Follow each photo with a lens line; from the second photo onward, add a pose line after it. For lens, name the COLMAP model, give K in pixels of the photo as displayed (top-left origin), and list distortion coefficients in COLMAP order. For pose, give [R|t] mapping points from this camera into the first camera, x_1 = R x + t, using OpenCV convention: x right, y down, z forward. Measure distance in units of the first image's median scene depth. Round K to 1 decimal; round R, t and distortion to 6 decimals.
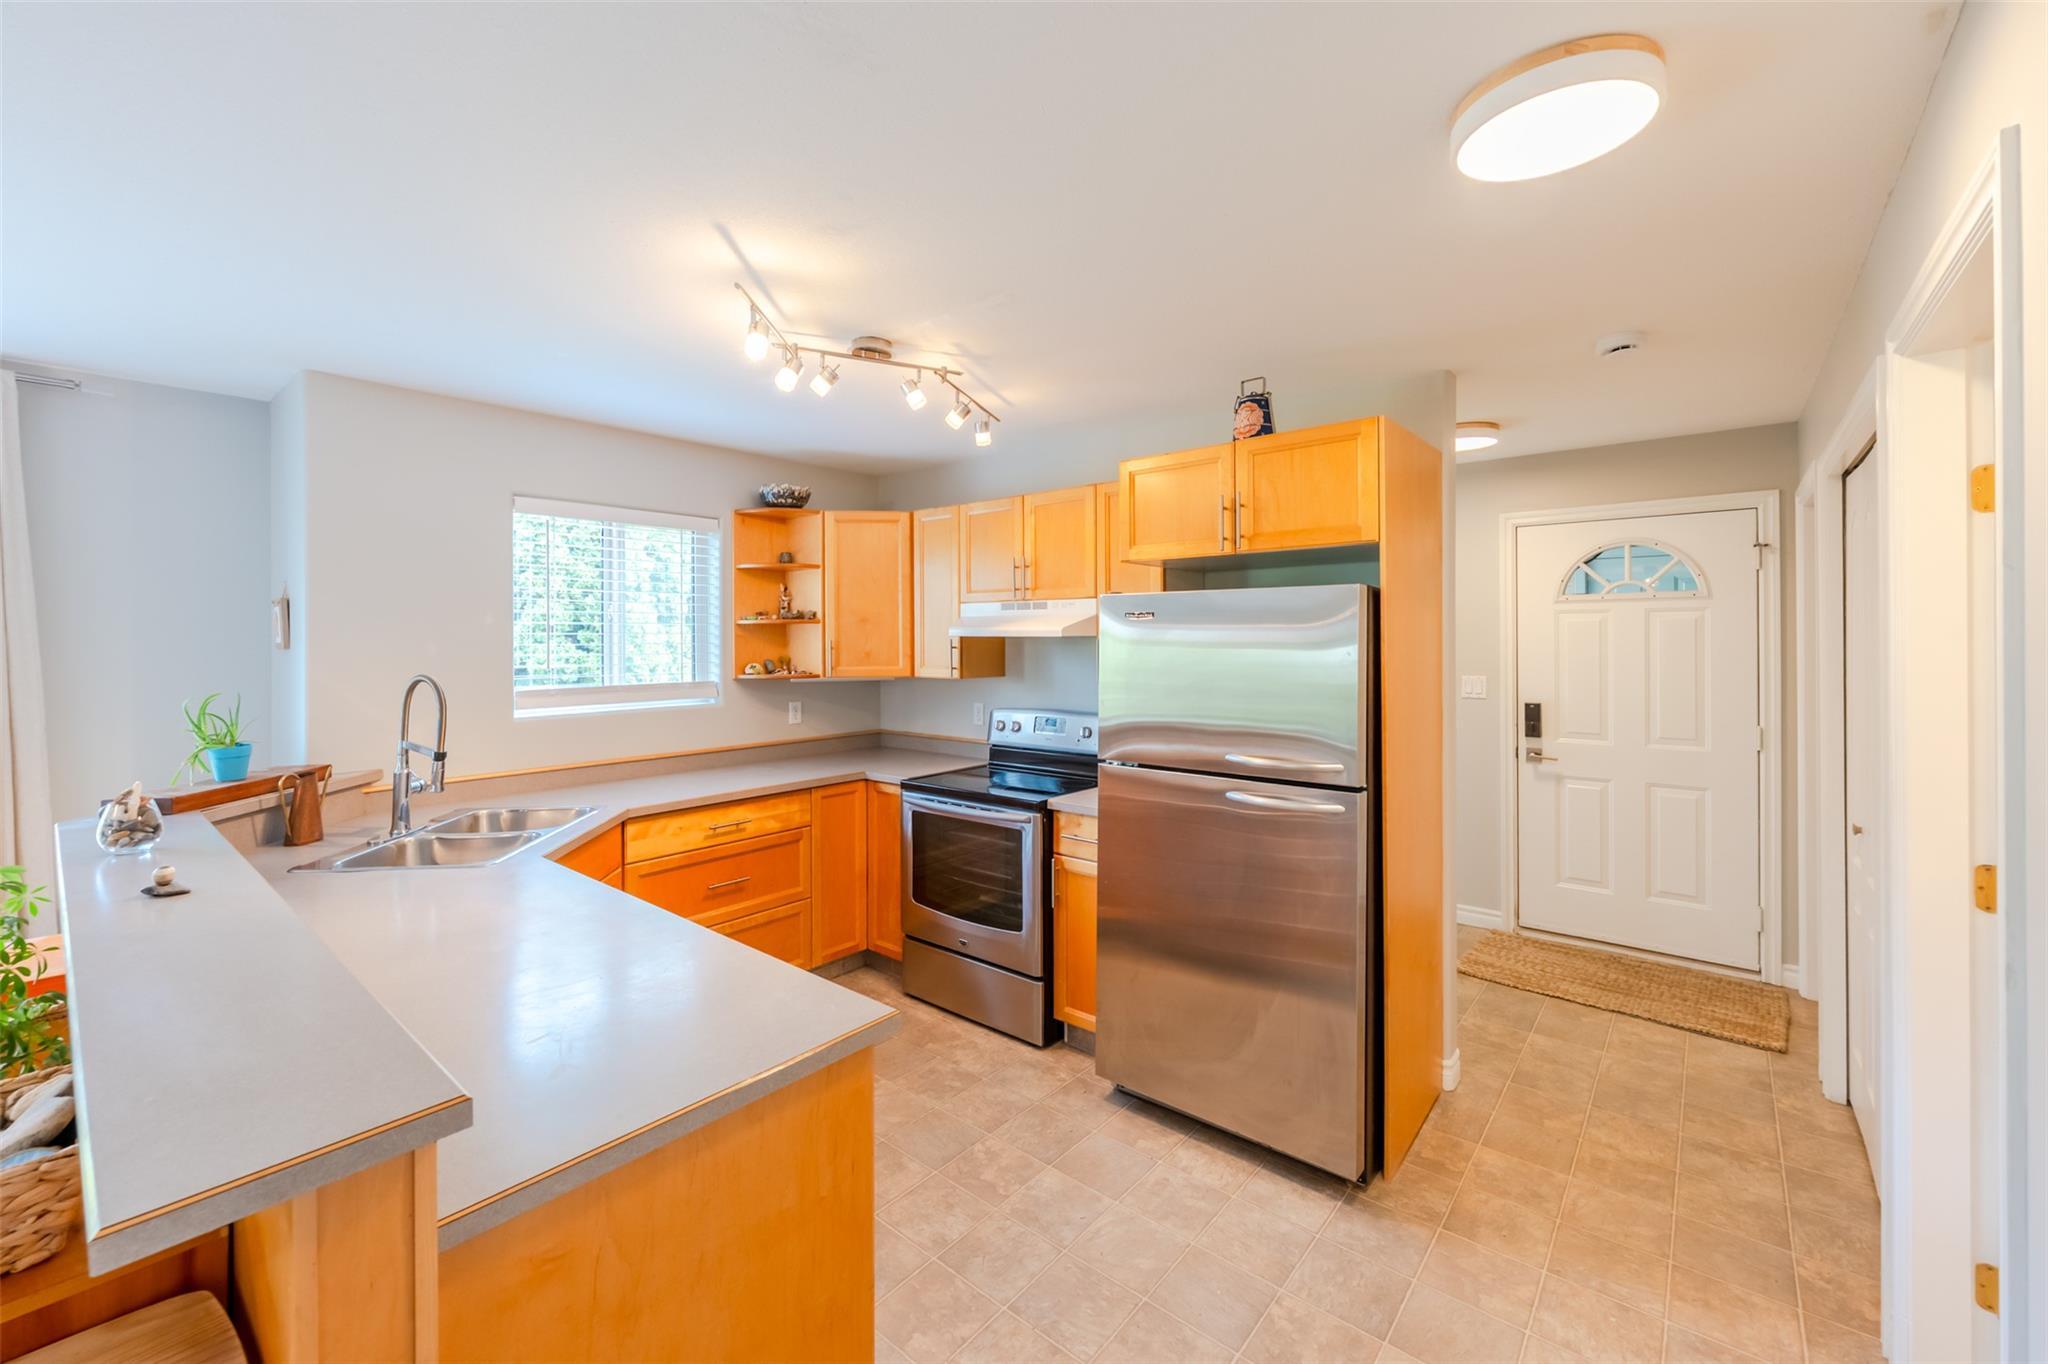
lens RADIAL K [[826.9, 0, 999.2], [0, 826.9, 641.5], [0, 0, 1]] dist [-0.002803, 0.000246]
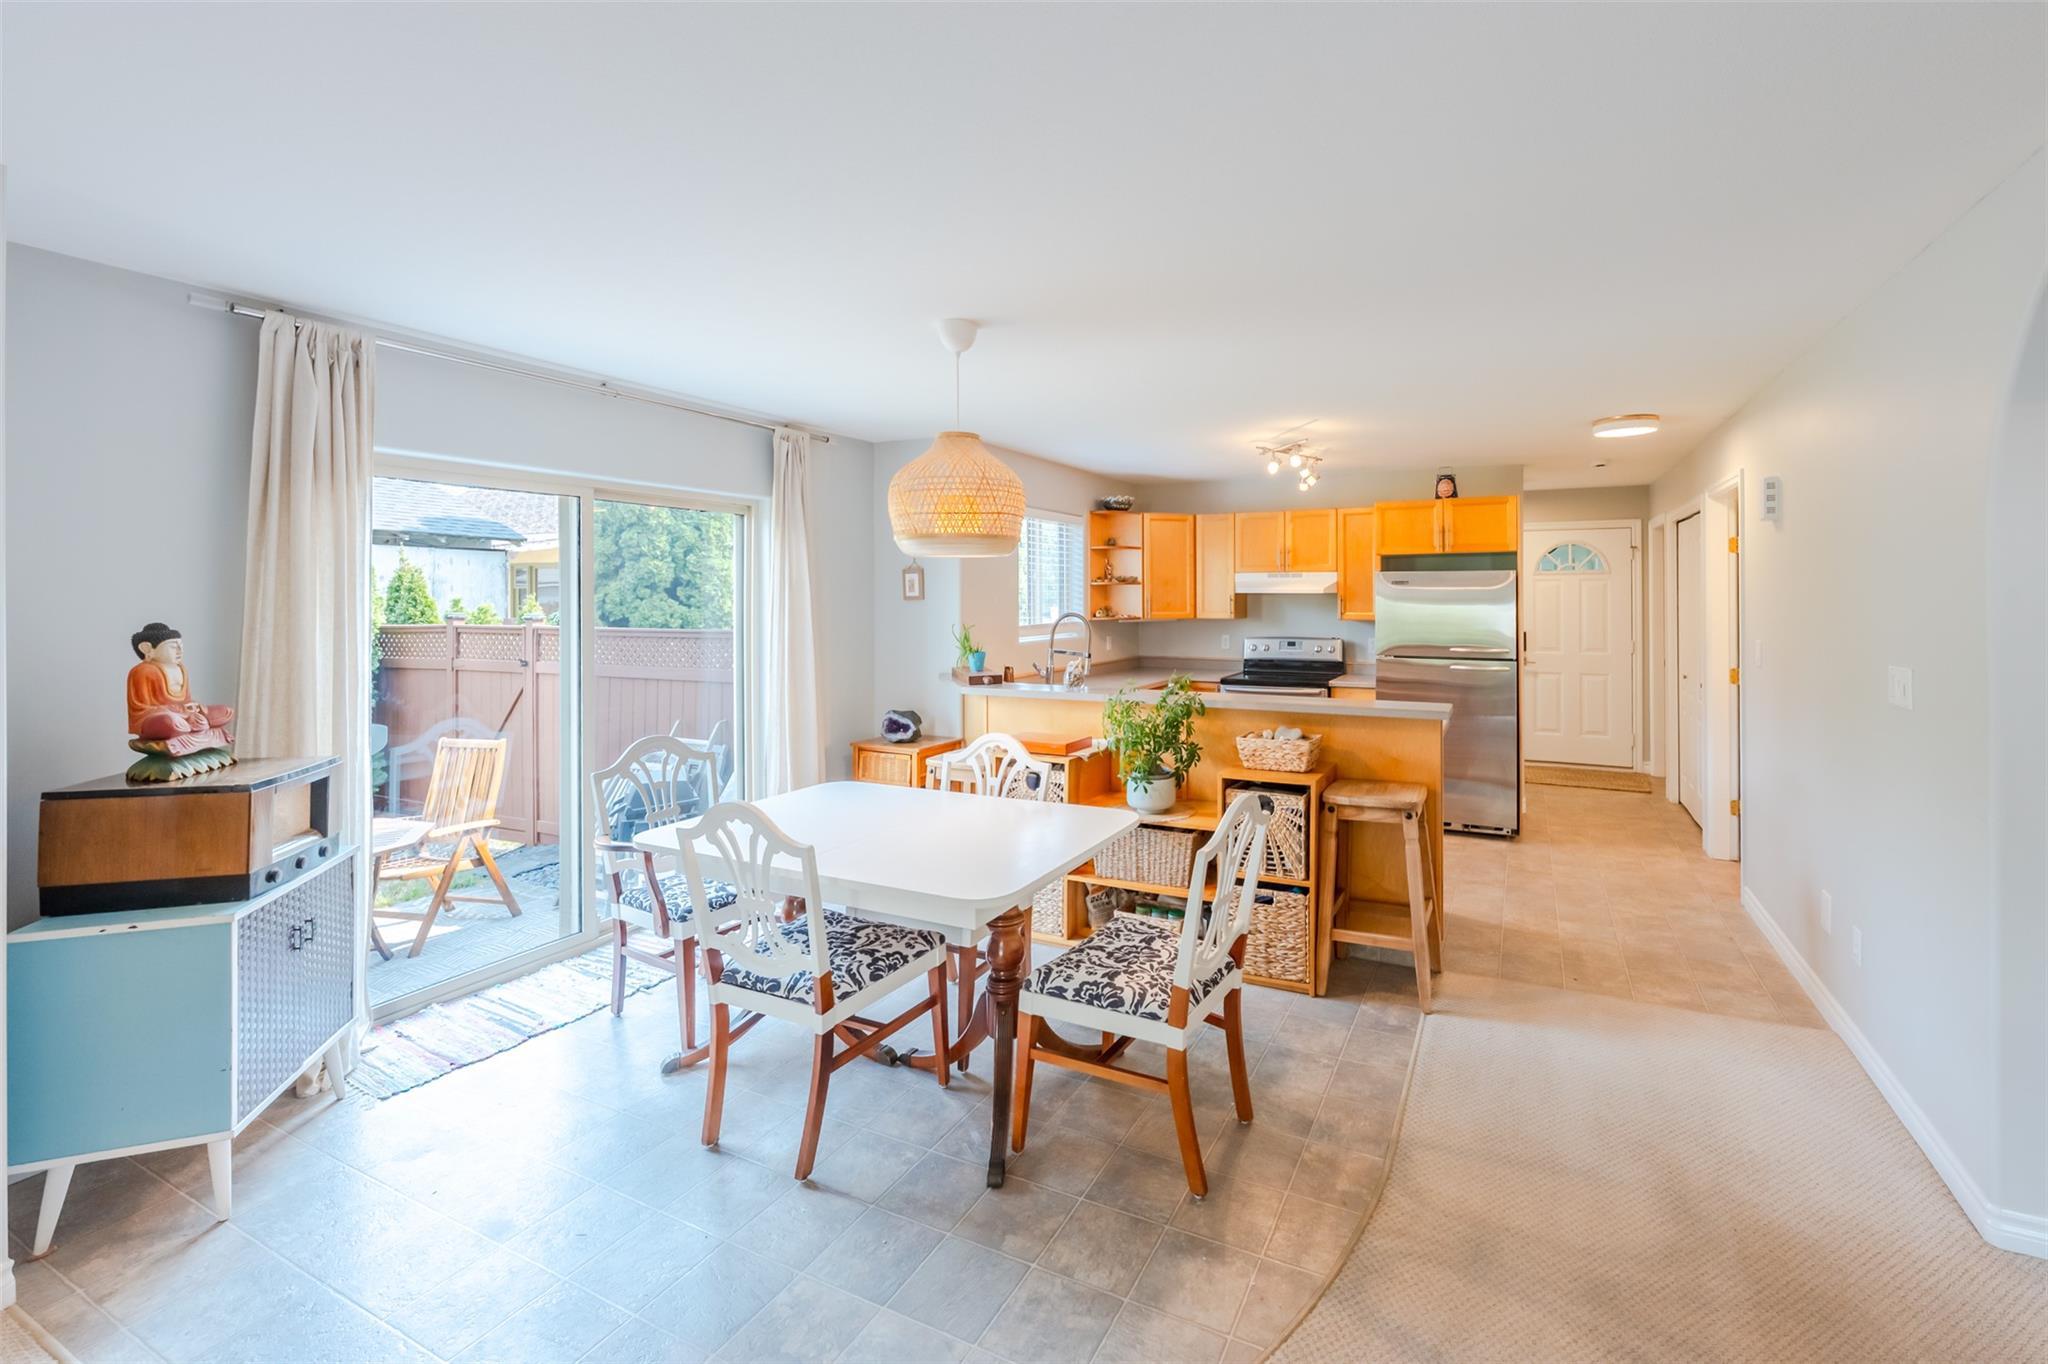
lens RADIAL K [[884.7, 0, 1081.7], [0, 884.7, 598.1], [0, 0, 1]] dist [0.001587, -0.000026]
pose [[0.966277, 0.001967, 0.257498, -0.770343], [-0.001161, 0.999994, -0.003282, 0.009530], [-0.257503, 0.002872, 0.966273, -0.602990]]
